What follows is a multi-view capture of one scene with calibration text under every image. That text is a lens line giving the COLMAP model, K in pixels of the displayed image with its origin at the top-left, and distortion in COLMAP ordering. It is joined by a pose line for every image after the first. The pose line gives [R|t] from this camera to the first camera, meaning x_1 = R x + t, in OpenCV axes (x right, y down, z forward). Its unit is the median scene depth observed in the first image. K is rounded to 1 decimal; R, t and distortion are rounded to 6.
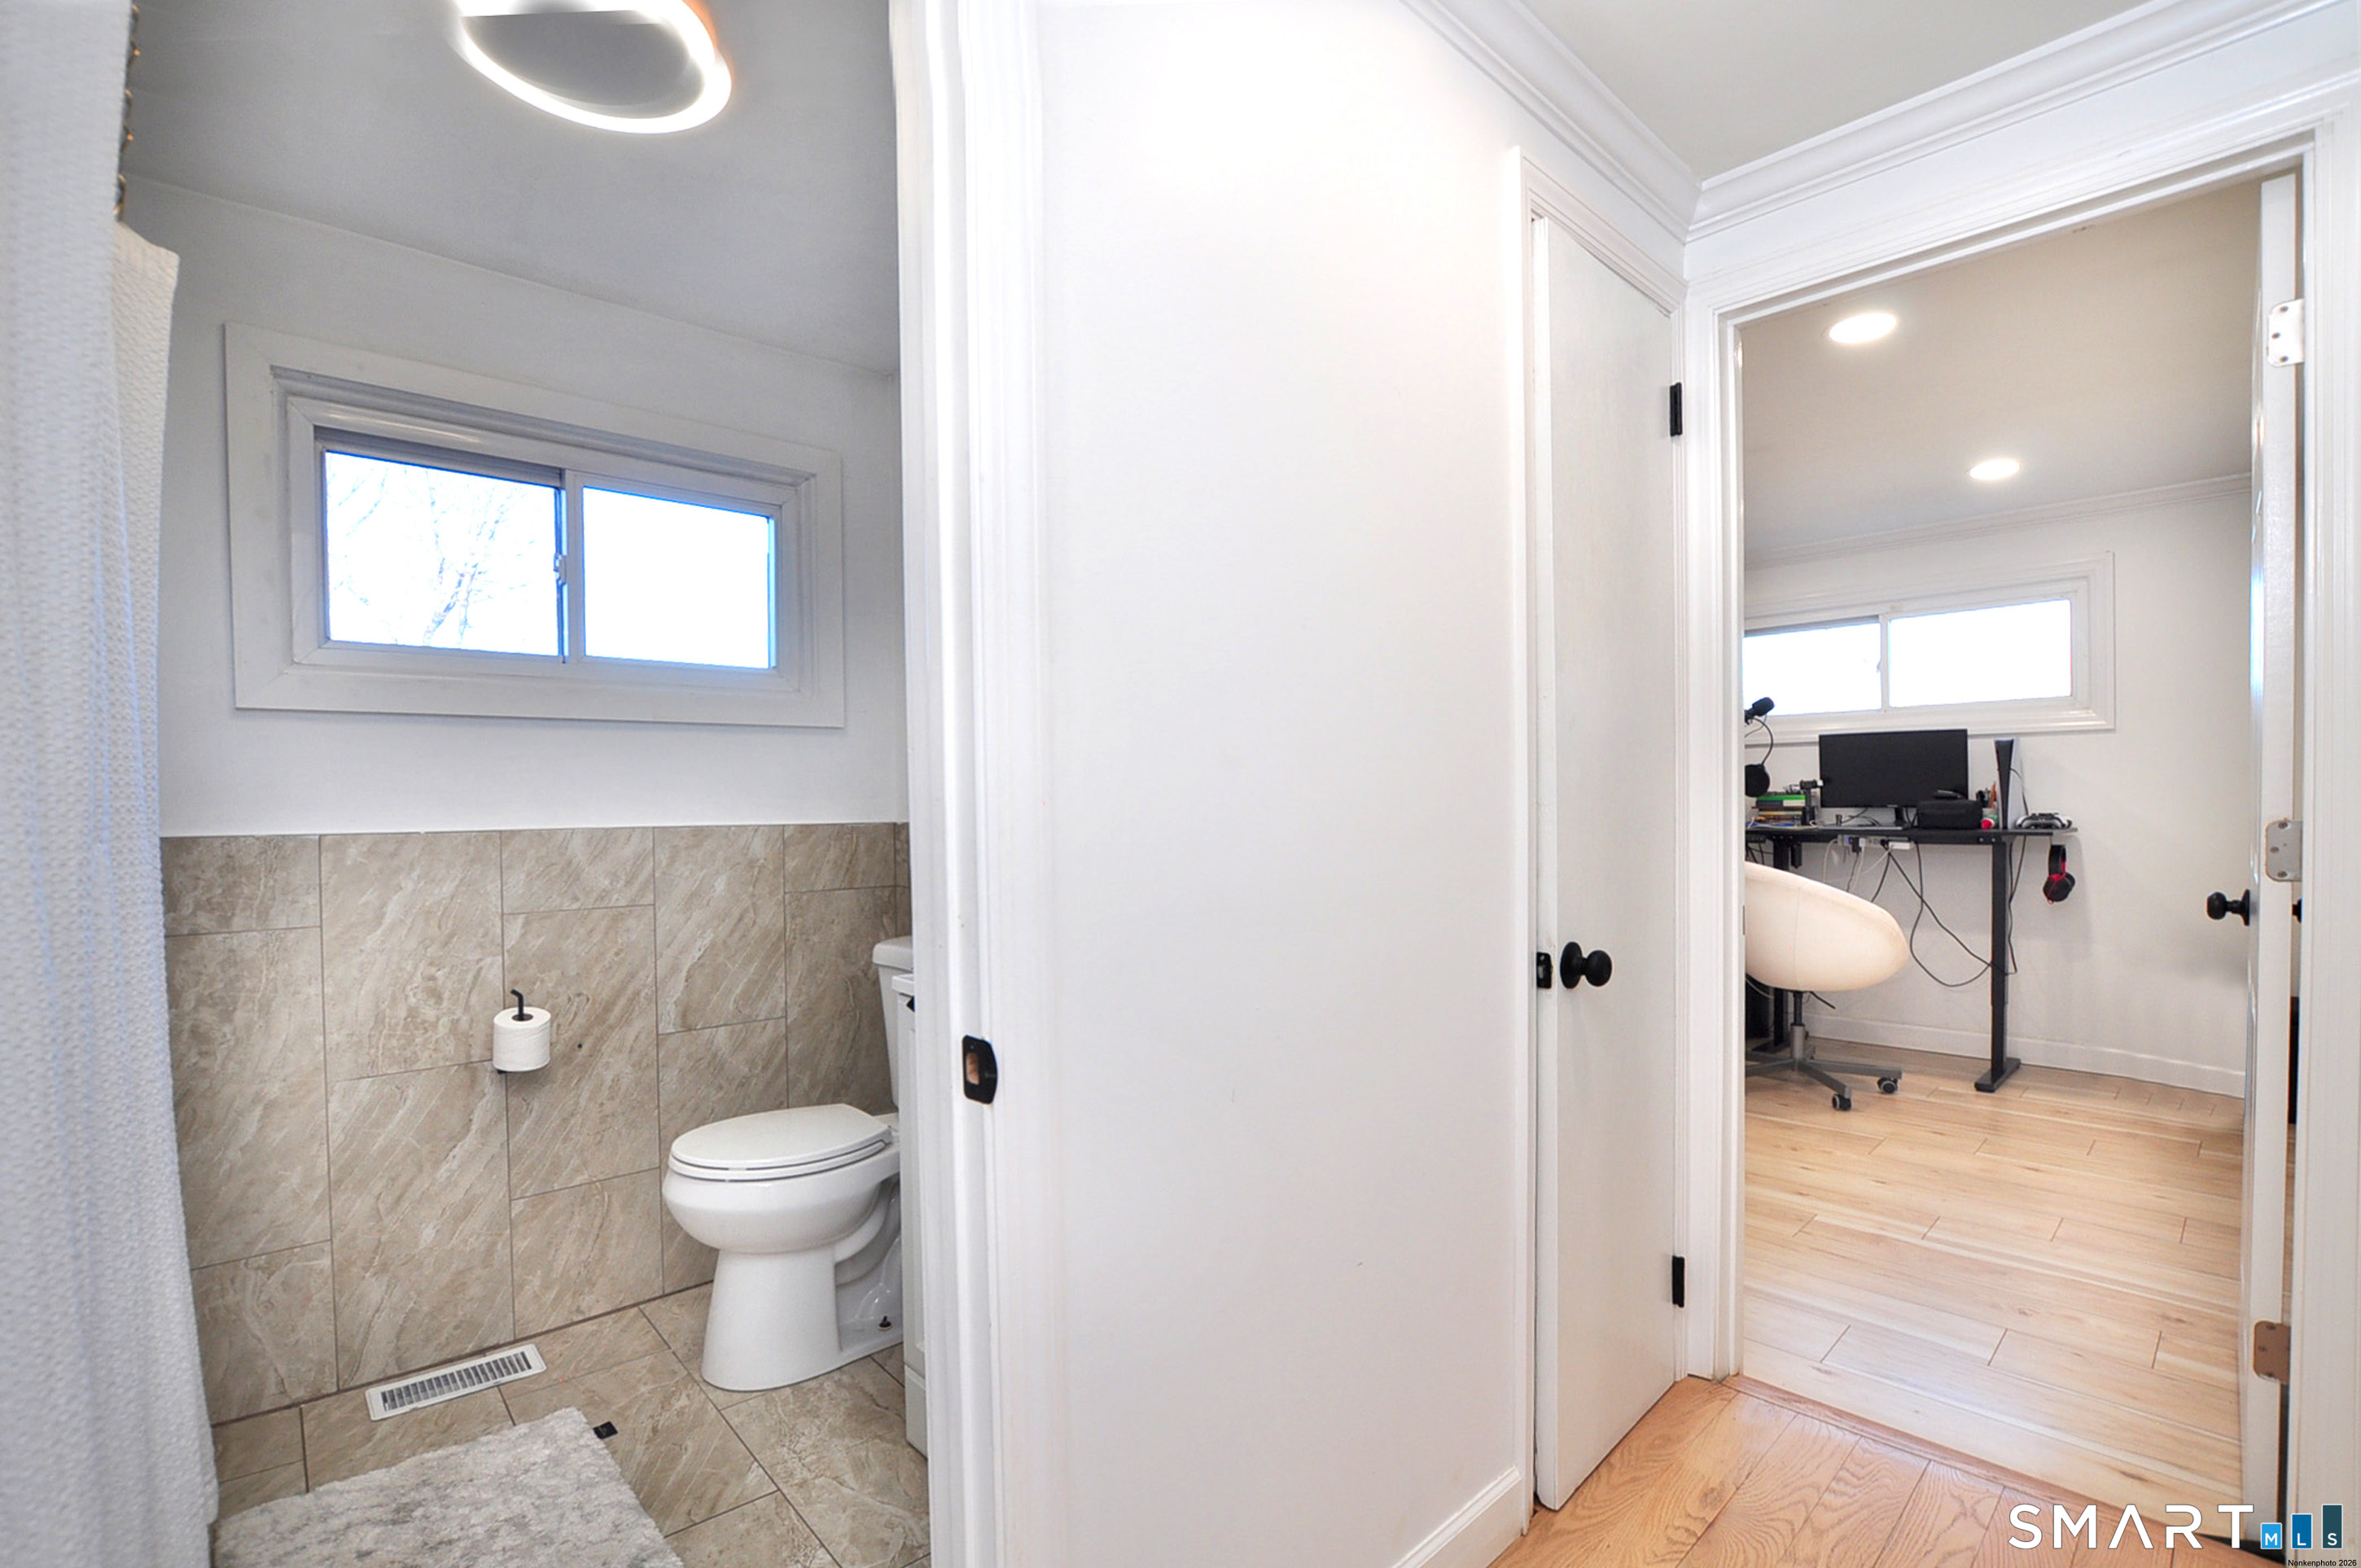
lens RADIAL K [[1097.6, 0, 1182.2], [0, 1097.6, 806.6], [0, 0, 1]] dist [-0.020632, -0.001086]
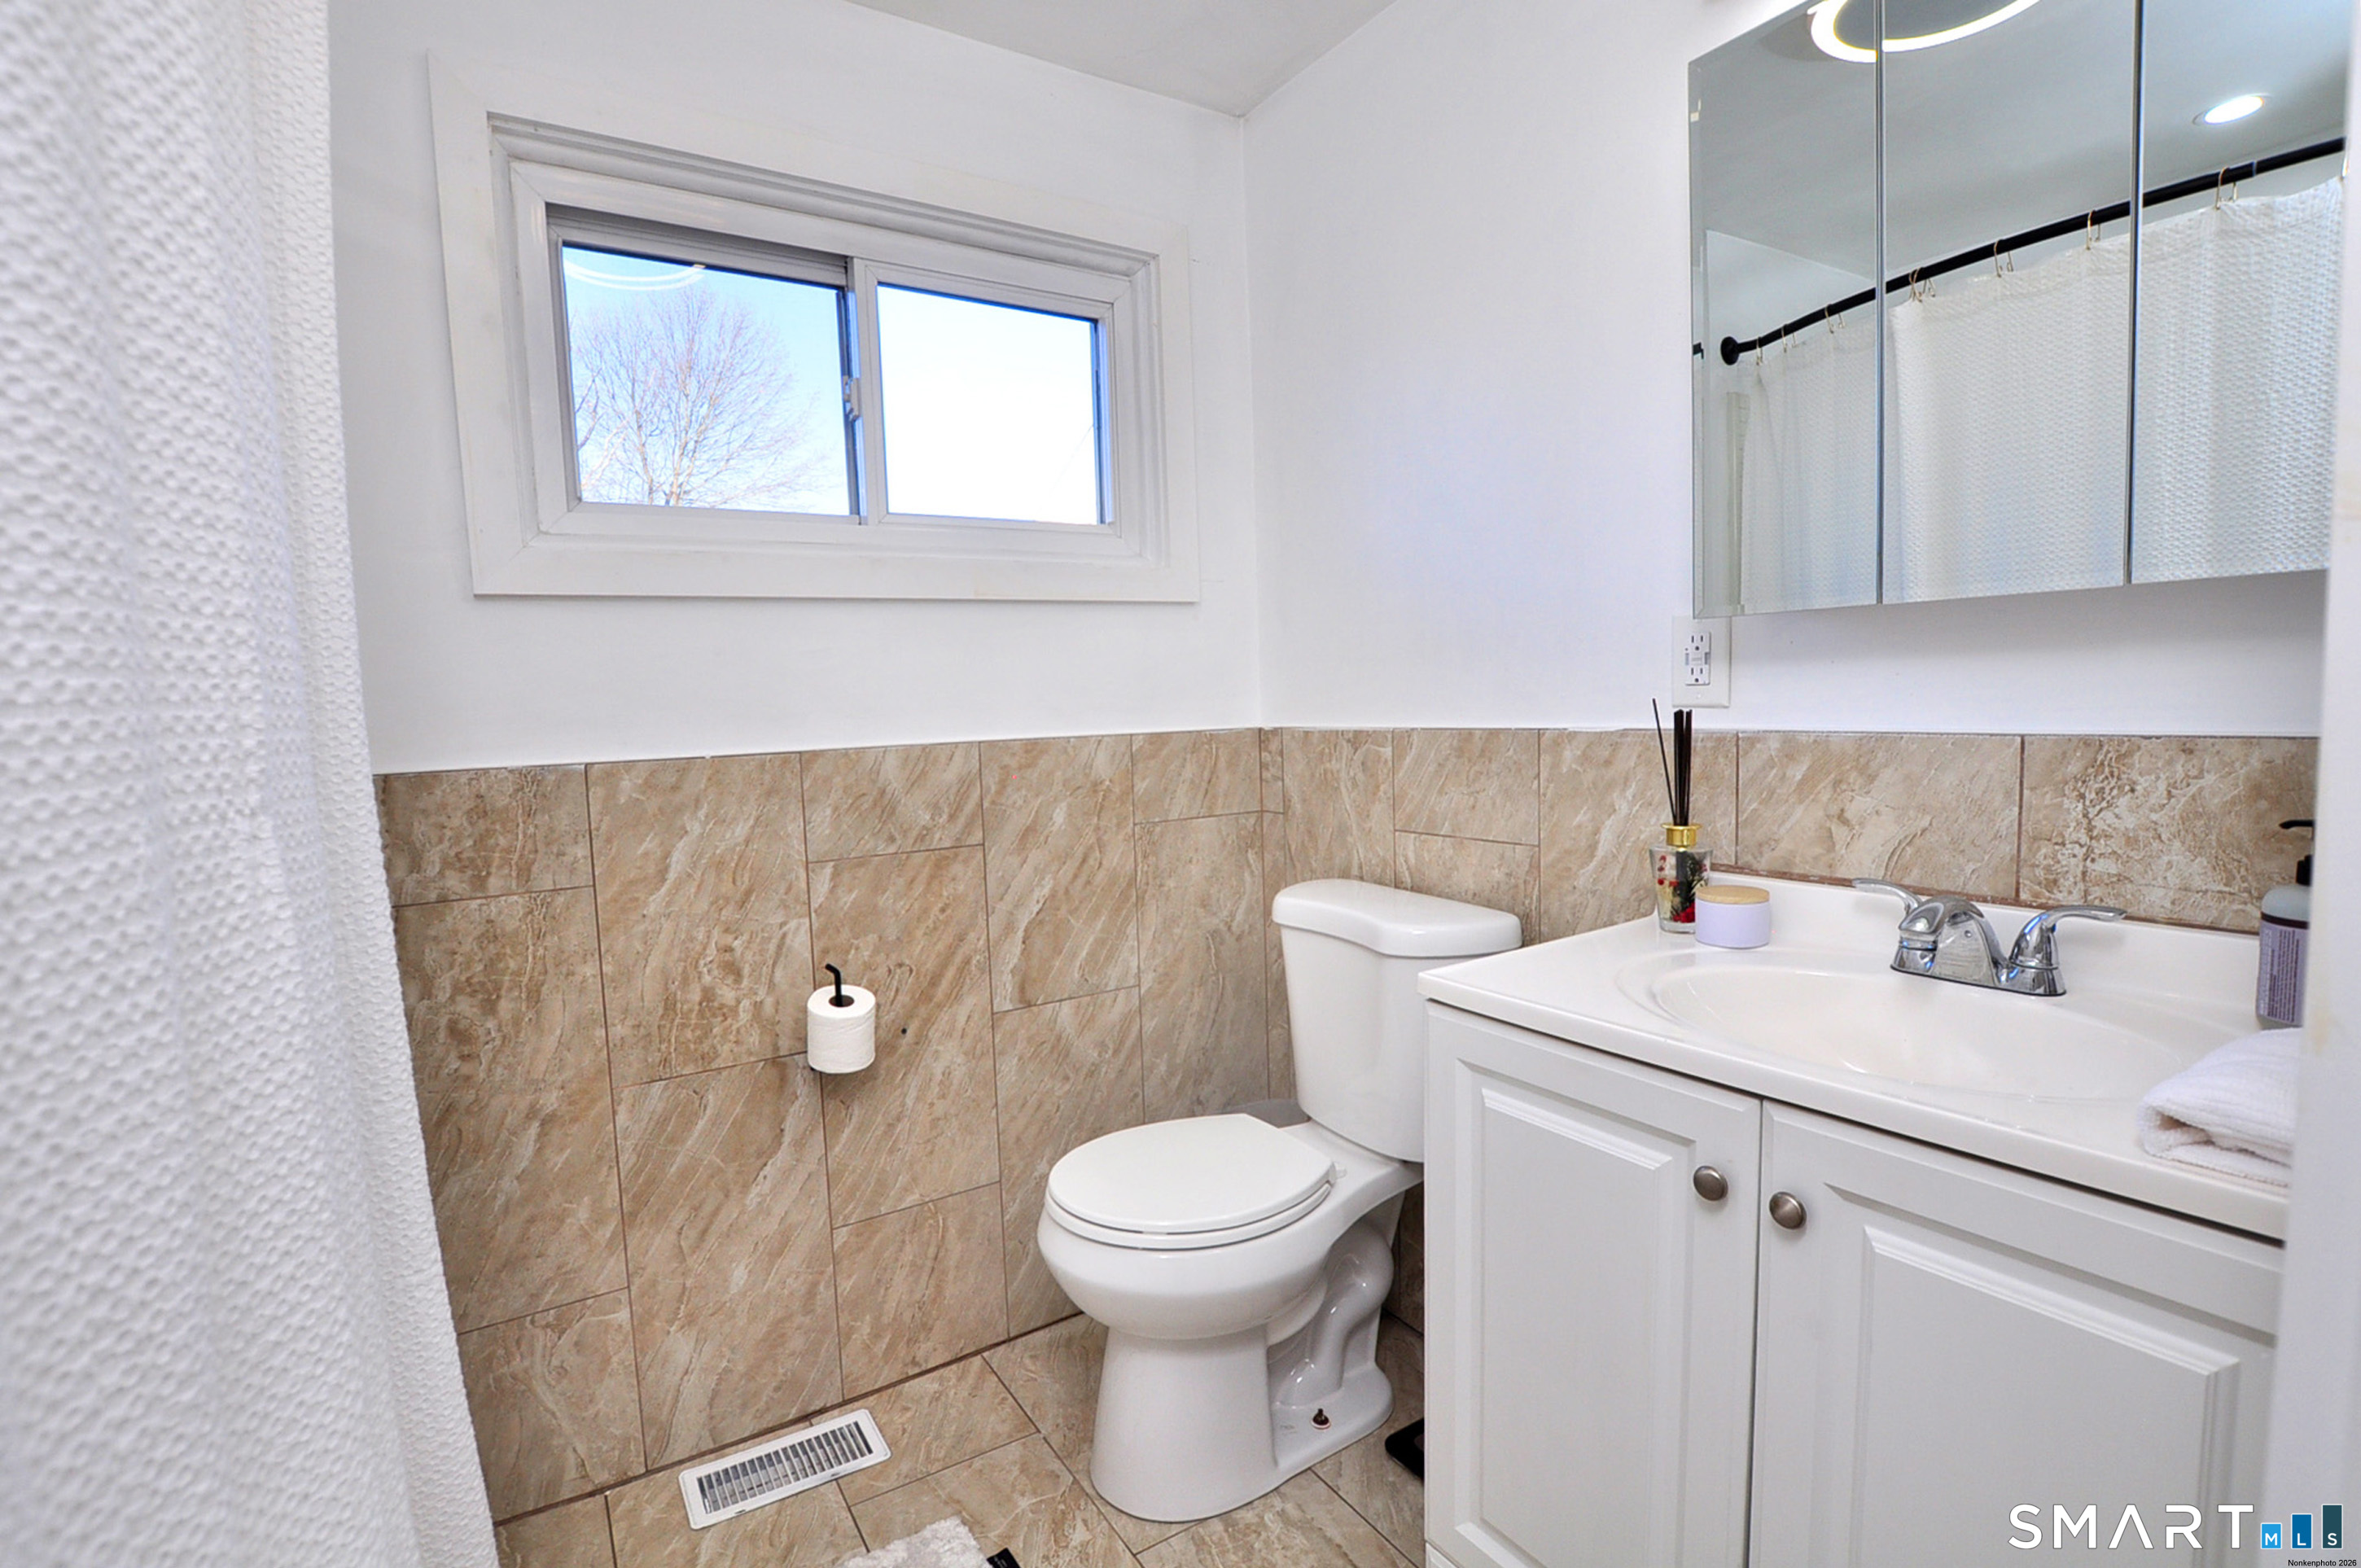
lens RADIAL K [[1151.5, 0, 1168.0], [0, 1151.5, 783.5], [0, 0, 1]] dist [-0.024917, 0.000202]
pose [[0.982854, -0.014348, -0.183829, -0.238927], [0.026787, 0.997502, 0.065362, -0.000939], [0.182432, -0.069165, 0.980783, 0.277876]]
